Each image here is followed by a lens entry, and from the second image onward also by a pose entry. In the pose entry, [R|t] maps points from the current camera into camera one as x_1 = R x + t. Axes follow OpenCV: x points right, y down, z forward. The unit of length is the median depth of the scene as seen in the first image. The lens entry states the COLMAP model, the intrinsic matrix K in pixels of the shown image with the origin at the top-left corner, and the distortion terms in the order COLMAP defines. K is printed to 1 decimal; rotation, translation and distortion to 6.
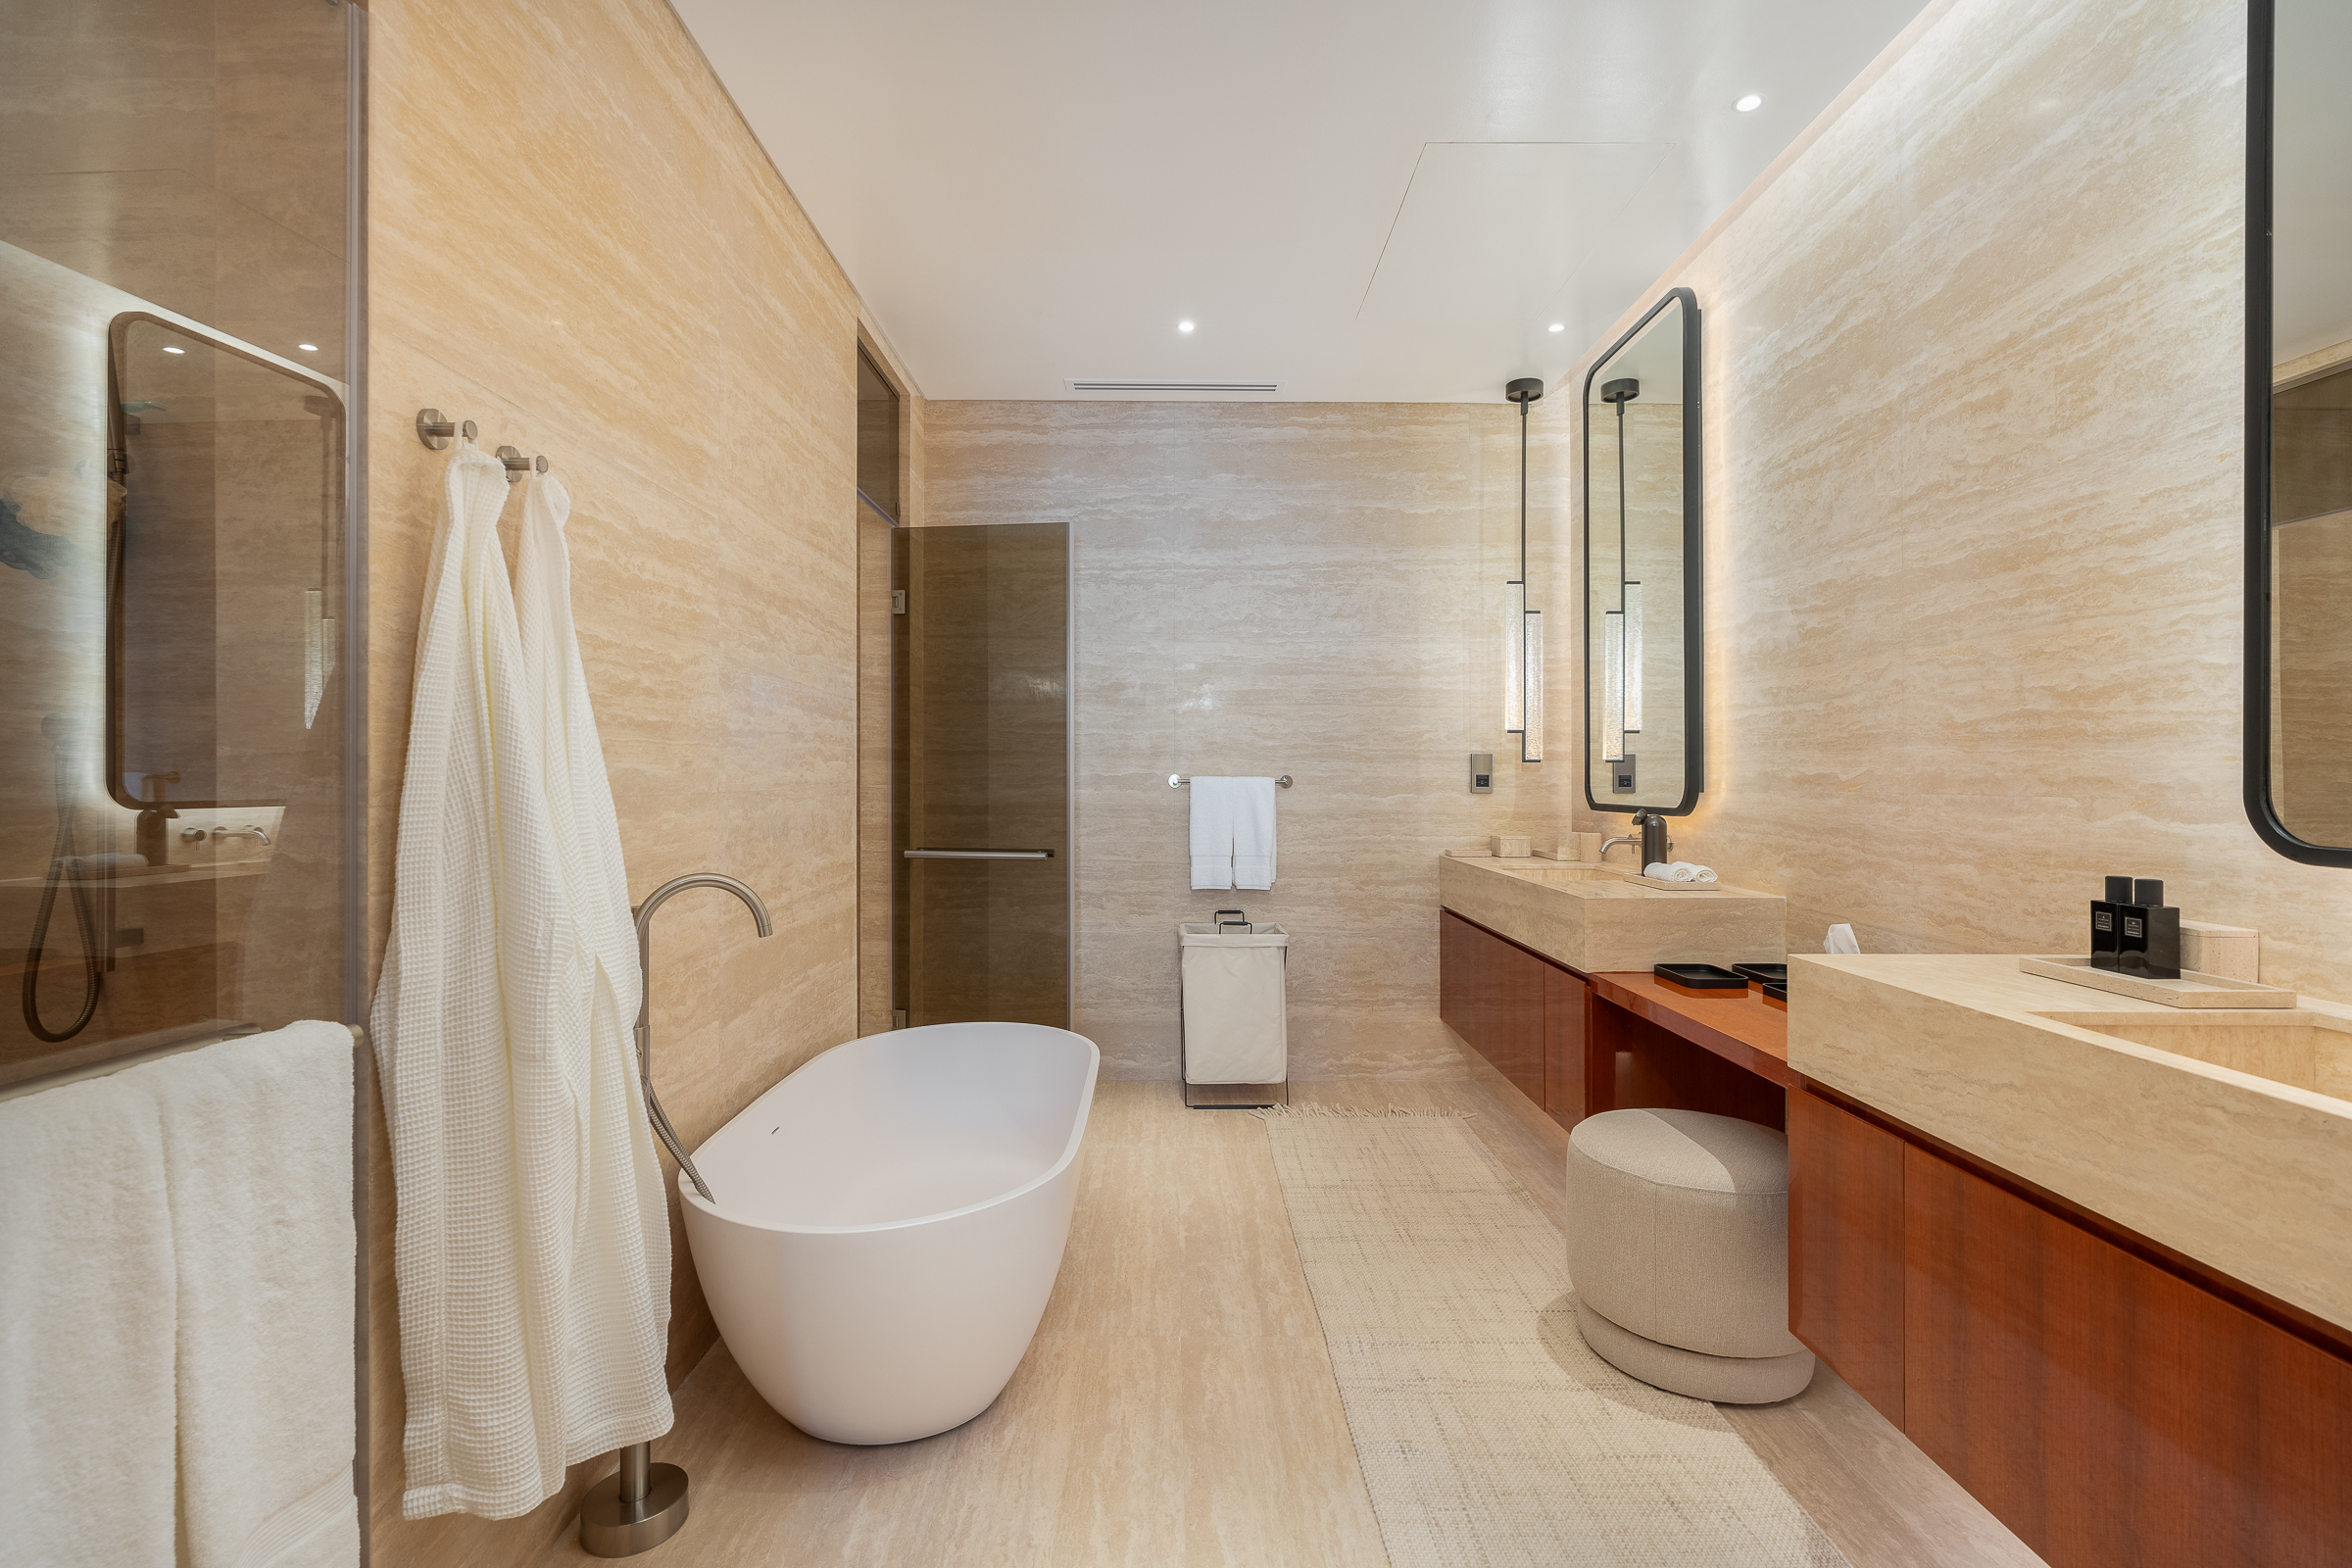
lens RADIAL K [[1073.4, 0, 1177.5], [0, 1073.4, 772.7], [0, 0, 1]] dist [-0.010512, 0.003462]
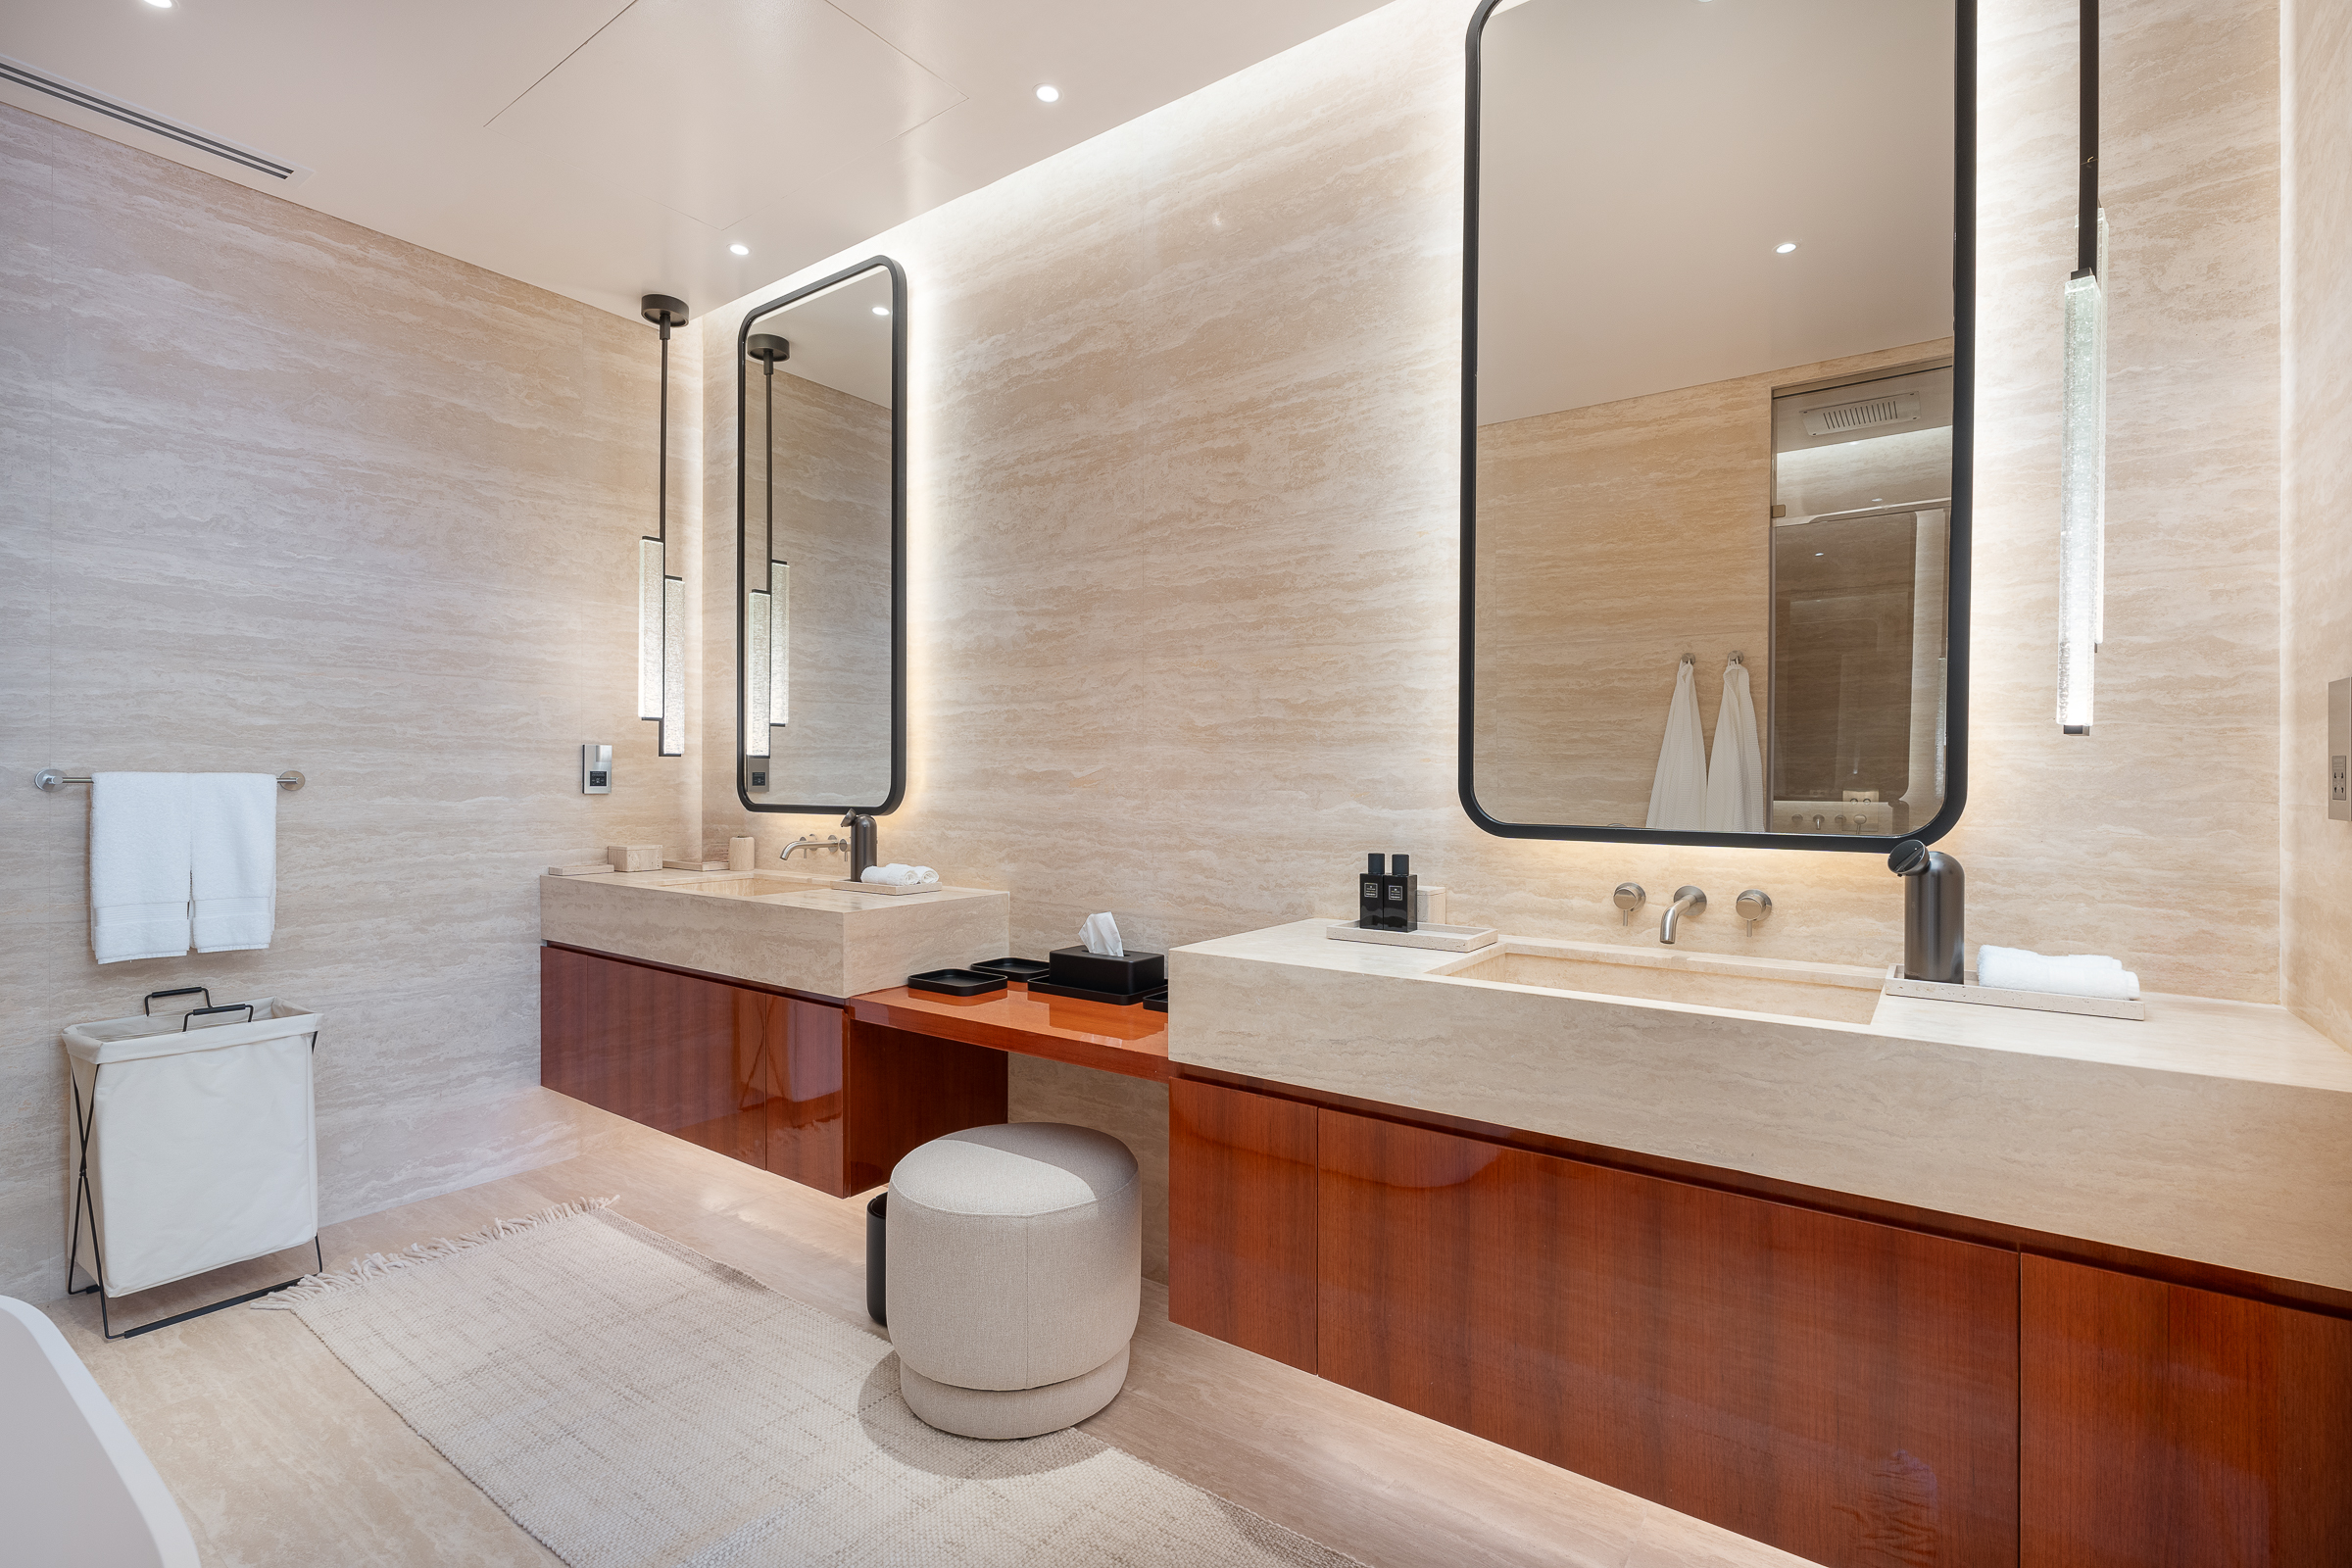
lens RADIAL K [[1073.4, 0, 1177.5], [0, 1073.4, 772.7], [0, 0, 1]] dist [-0.010512, 0.003462]
pose [[0.589490, 0.002506, 0.807772, -0.164579], [-0.003994, 0.999992, -0.000188, 0.002272], [-0.807766, -0.003115, 0.589495, 0.268706]]
